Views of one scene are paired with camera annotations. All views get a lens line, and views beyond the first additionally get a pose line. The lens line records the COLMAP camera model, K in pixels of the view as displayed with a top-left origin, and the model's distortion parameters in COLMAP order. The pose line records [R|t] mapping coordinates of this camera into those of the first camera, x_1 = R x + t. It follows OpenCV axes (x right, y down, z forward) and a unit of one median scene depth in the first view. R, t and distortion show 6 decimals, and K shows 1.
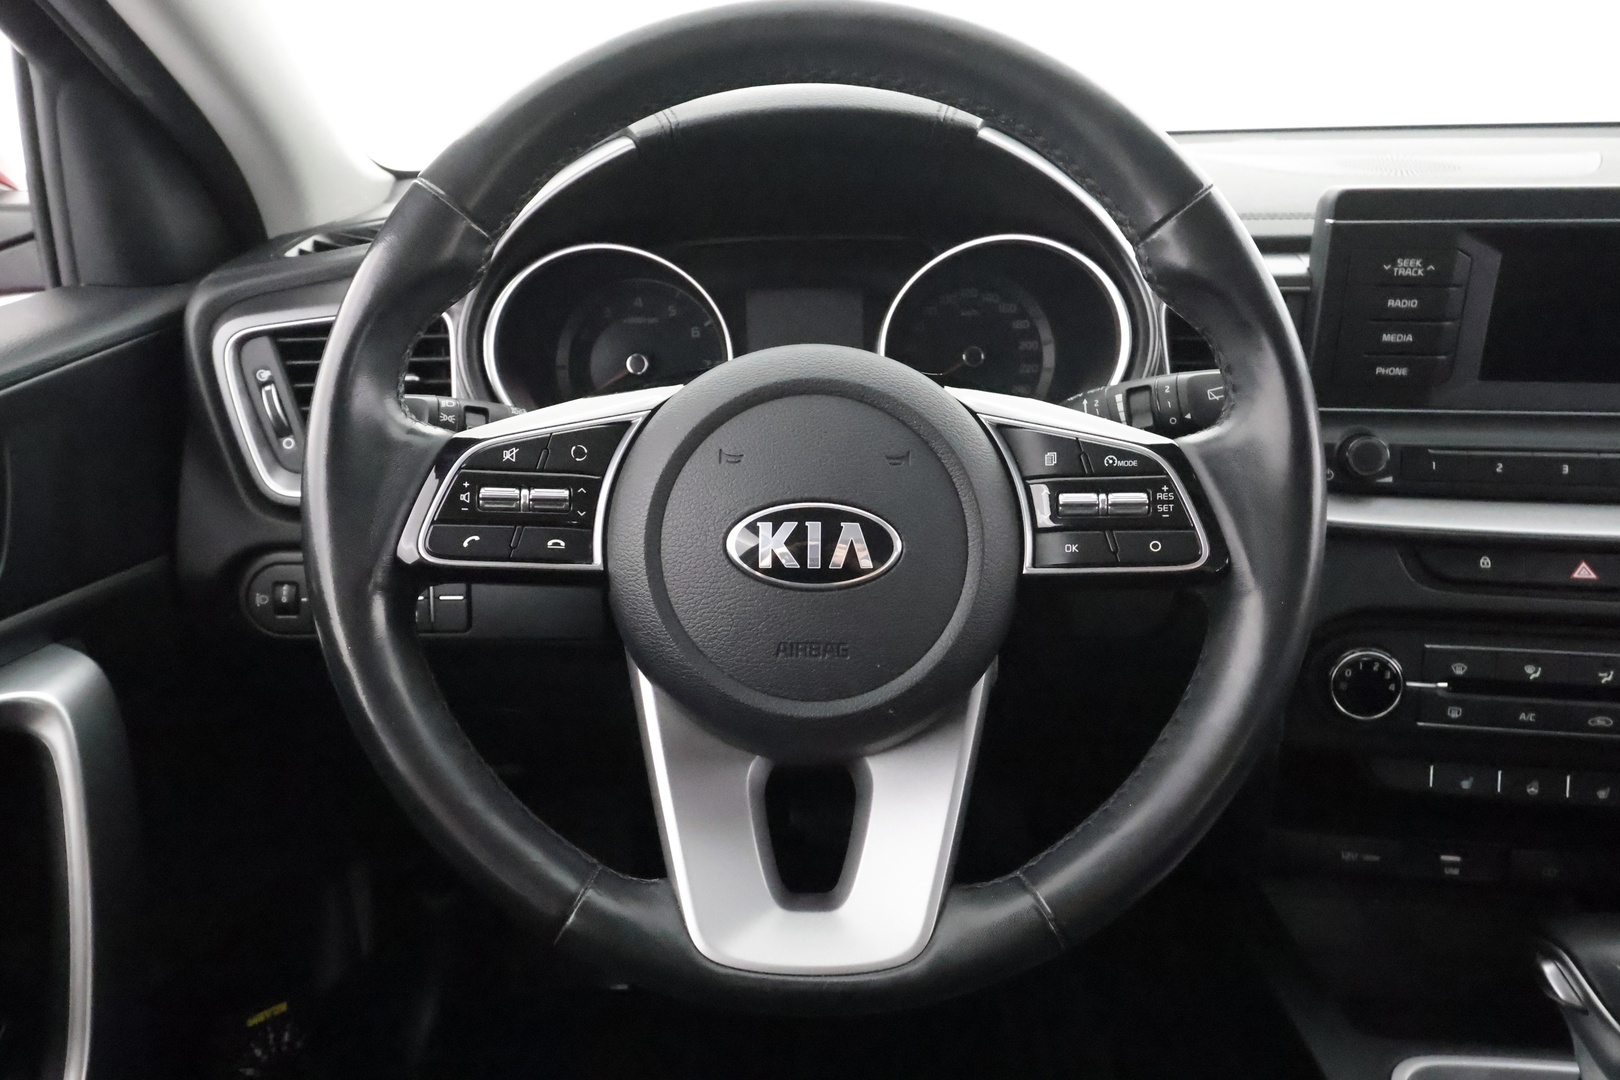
lens RADIAL K [[1151.0, 0, 788.9], [0, 1151.0, 547.1], [0, 0, 1]] dist [0.003000, -0.005414]
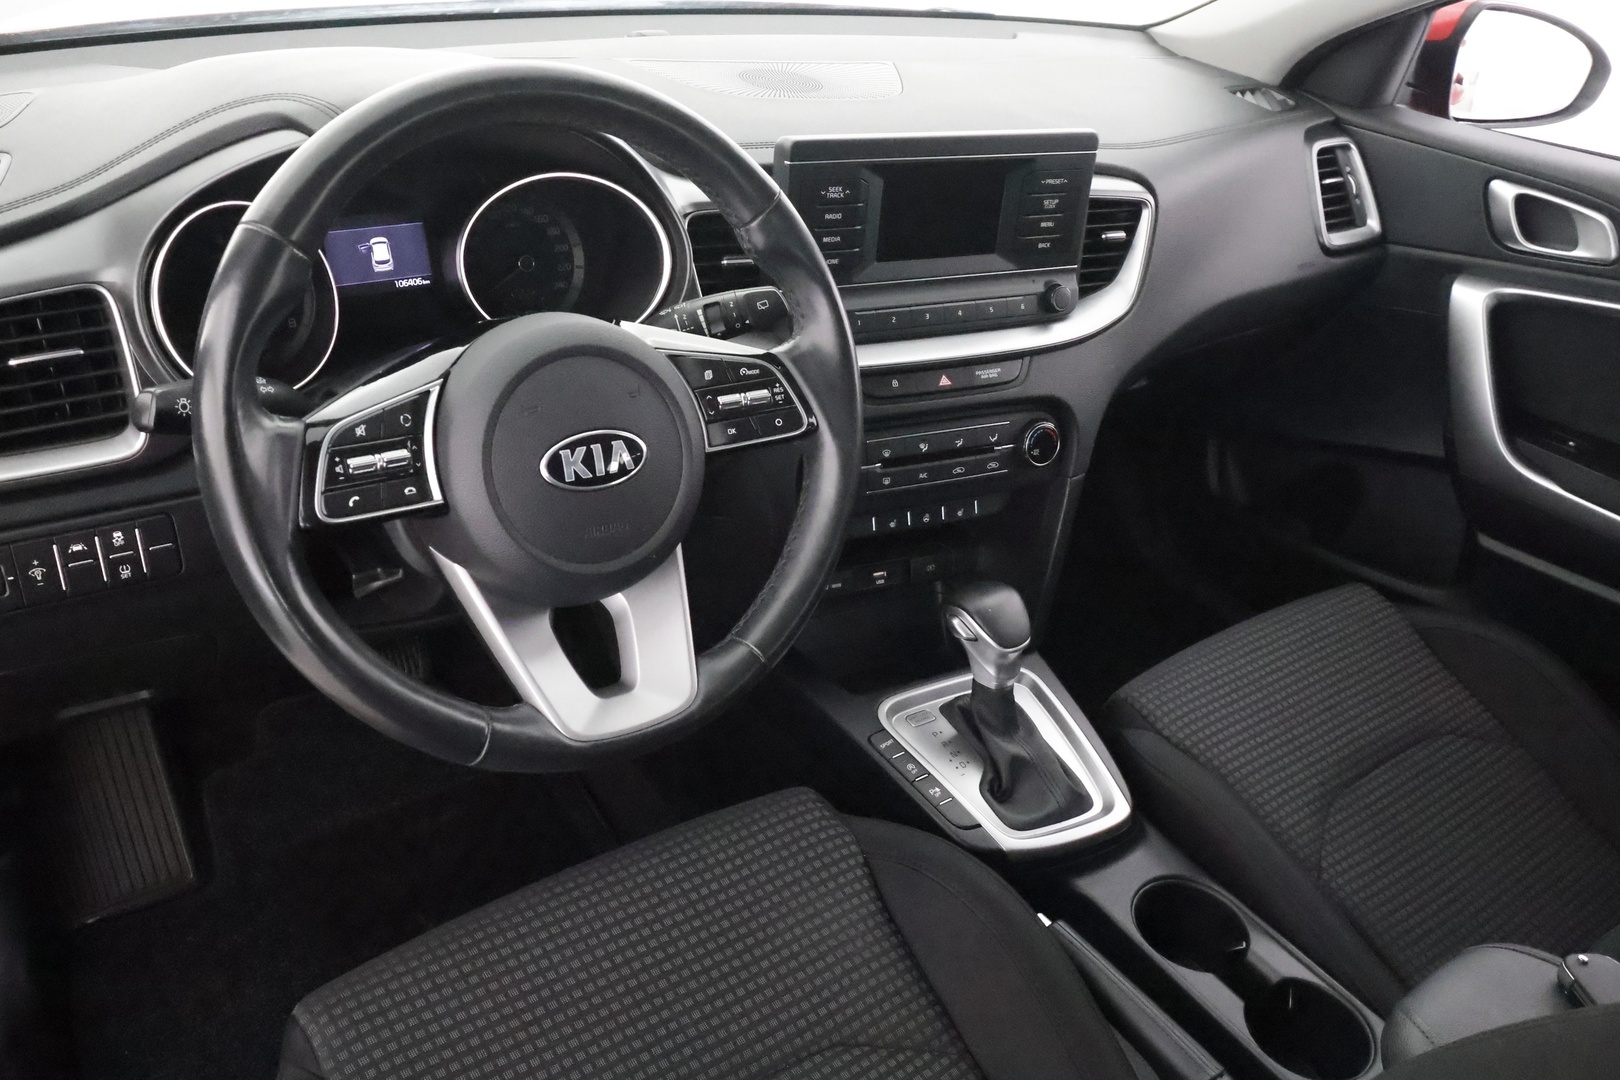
lens RADIAL K [[1300.1, 0, 811.5], [0, 1300.1, 549.0], [0, 0, 1]] dist [0.008840, -0.020163]
pose [[0.807090, -0.214102, 0.550241, -0.621690], [0.116098, 0.971291, 0.207642, -0.182432], [-0.578901, -0.103704, 0.808776, -0.471158]]
